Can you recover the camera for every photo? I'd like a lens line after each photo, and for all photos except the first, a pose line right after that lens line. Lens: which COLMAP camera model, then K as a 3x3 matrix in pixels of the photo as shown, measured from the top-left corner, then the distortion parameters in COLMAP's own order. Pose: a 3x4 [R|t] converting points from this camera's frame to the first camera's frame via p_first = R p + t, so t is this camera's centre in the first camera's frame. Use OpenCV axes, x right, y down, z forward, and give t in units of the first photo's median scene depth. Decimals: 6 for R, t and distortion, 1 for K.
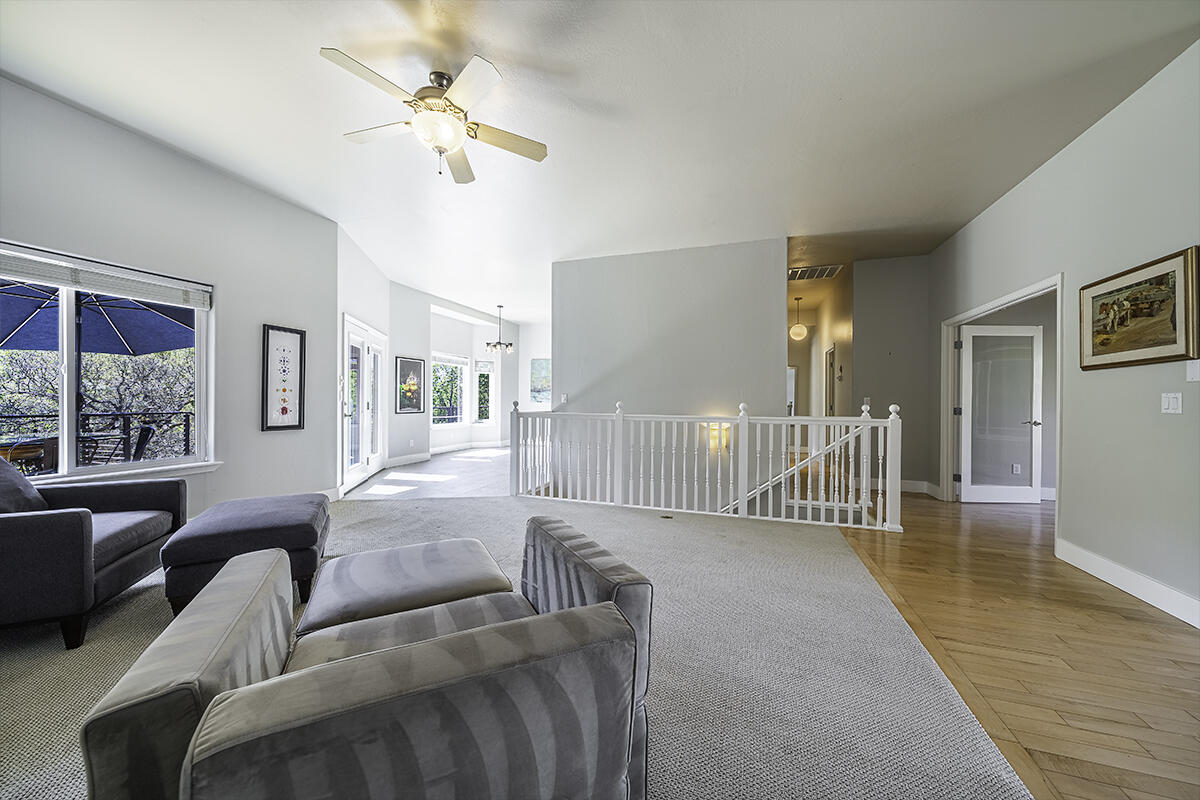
lens RADIAL K [[418.9, 0, 594.2], [0, 418.9, 400.1], [0, 0, 1]] dist [-0.001528, -0.000389]
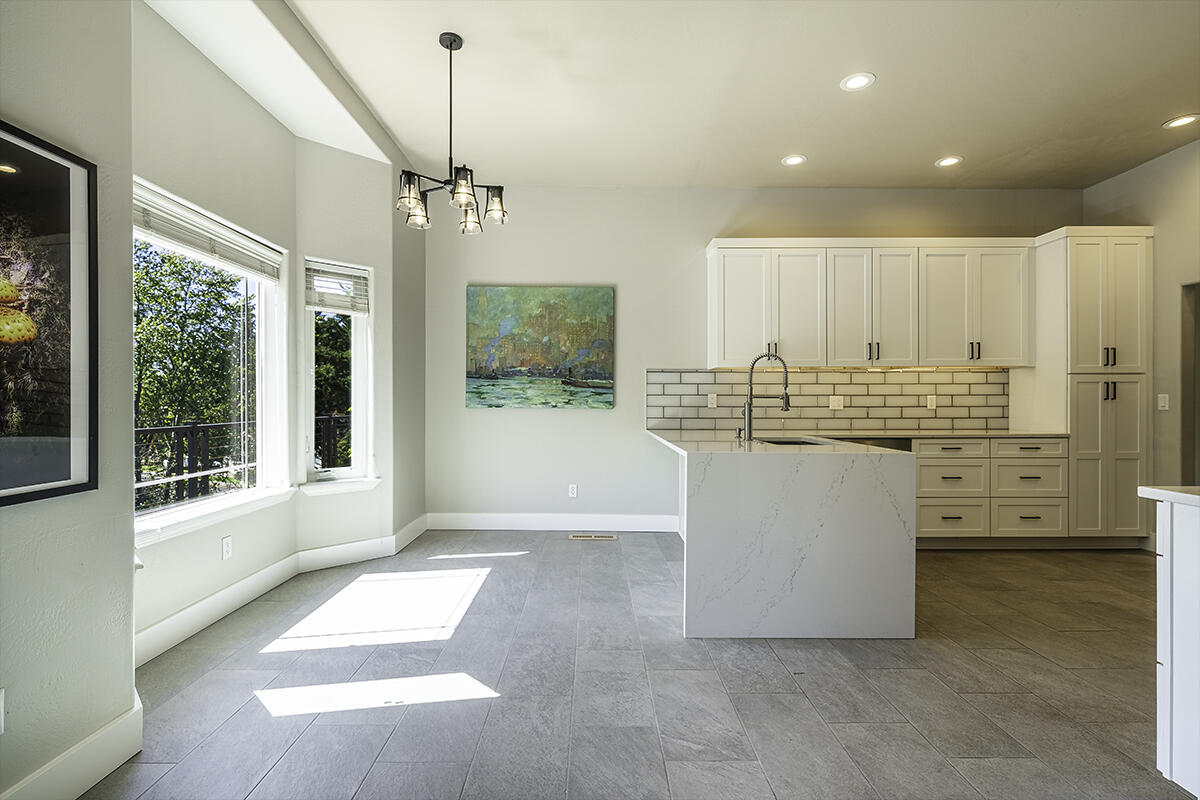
lens RADIAL K [[565.9, 0, 603.3], [0, 565.9, 398.7], [0, 0, 1]] dist [0.001050, -0.000453]
pose [[0.932378, -0.004605, 0.361455, -0.314200], [0.003930, 0.999989, 0.002604, -0.004723], [-0.361463, -0.001007, 0.932386, 0.754287]]
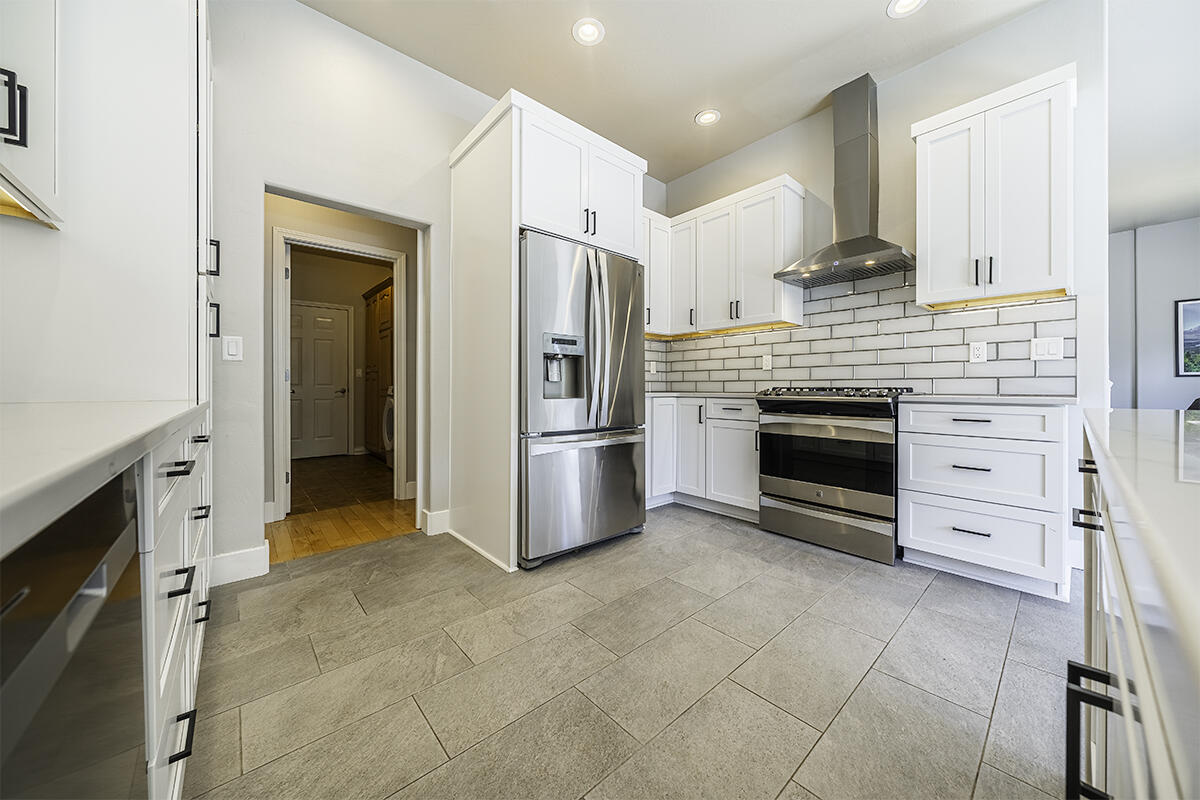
lens RADIAL K [[418.9, 0, 600.7], [0, 418.9, 391.6], [0, 0, 1]] dist [-0.001528, -0.000389]
pose [[-0.880986, -0.012670, 0.472973, 0.106464], [-0.008761, 0.999907, 0.010466, 0.028439], [-0.473062, 0.005077, -0.881015, 1.243419]]
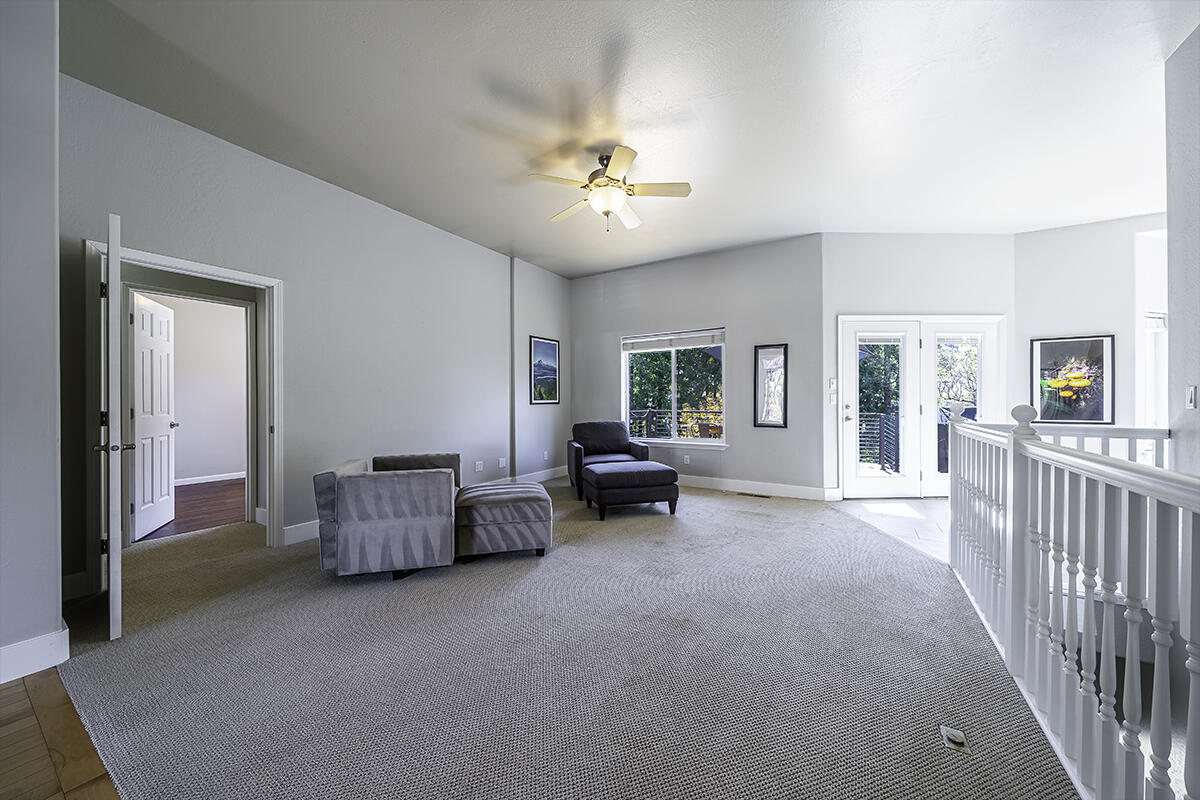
lens RADIAL K [[418.9, 0, 606.8], [0, 418.9, 401.5], [0, 0, 1]] dist [-0.001528, -0.000389]
pose [[-0.198593, -0.004019, -0.980074, 0.321423], [0.001728, 0.999989, -0.004451, -0.000649], [0.980081, -0.002577, -0.198584, 0.437422]]
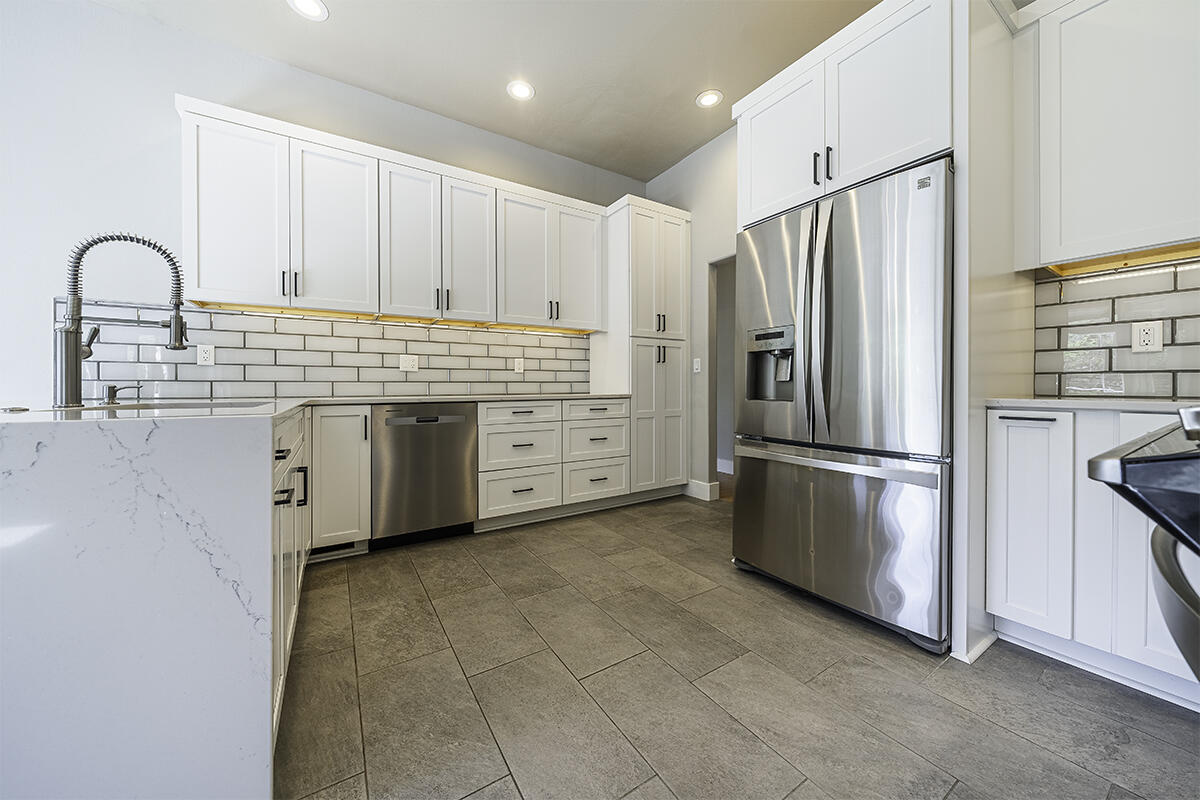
lens RADIAL K [[418.9, 0, 604.1], [0, 418.9, 388.4], [0, 0, 1]] dist [-0.001528, -0.000389]
pose [[0.598430, -0.010255, 0.801110, -0.012192], [0.003657, 0.999943, 0.010068, 0.025989], [-0.801167, -0.003095, 0.598433, 0.888297]]
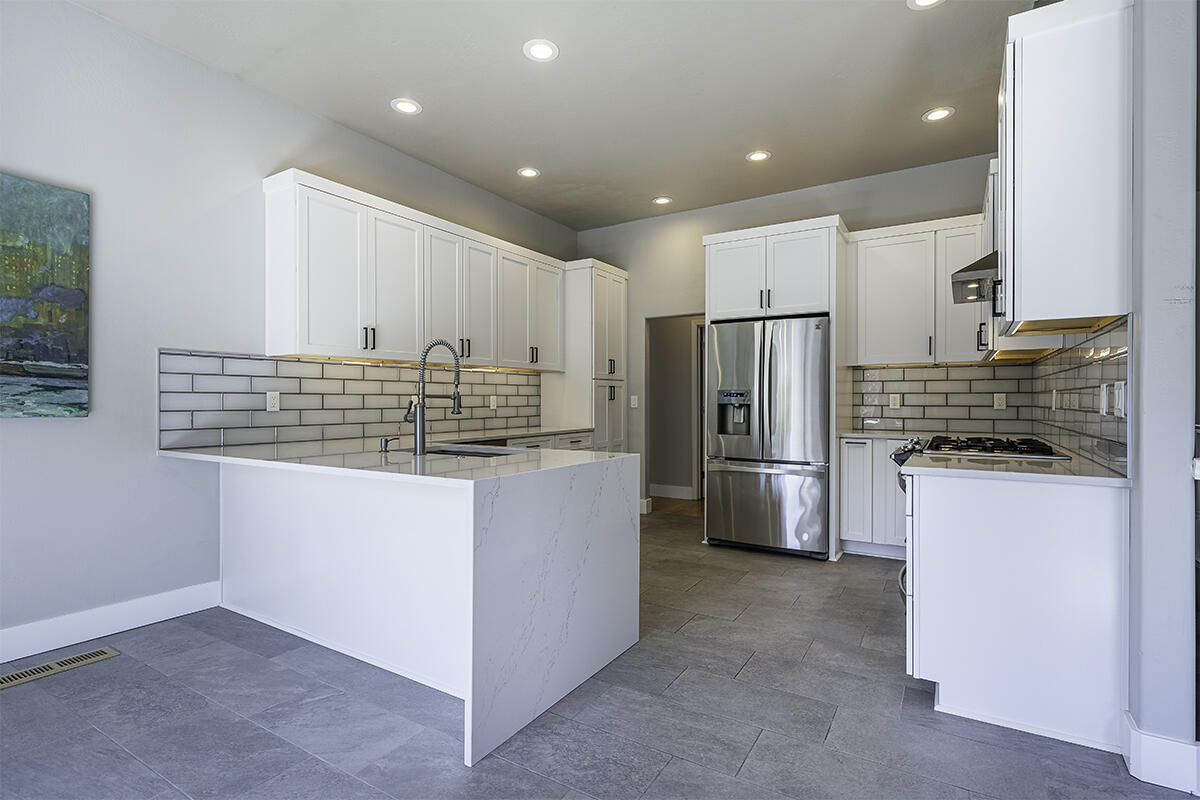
lens RADIAL K [[565.9, 0, 603.4], [0, 565.9, 399.1], [0, 0, 1]] dist [0.001050, -0.000453]
pose [[0.193637, -0.003533, 0.981067, -0.357669], [-0.001802, 0.999991, 0.003957, -0.004268], [-0.981072, -0.002534, 0.193628, 0.989812]]
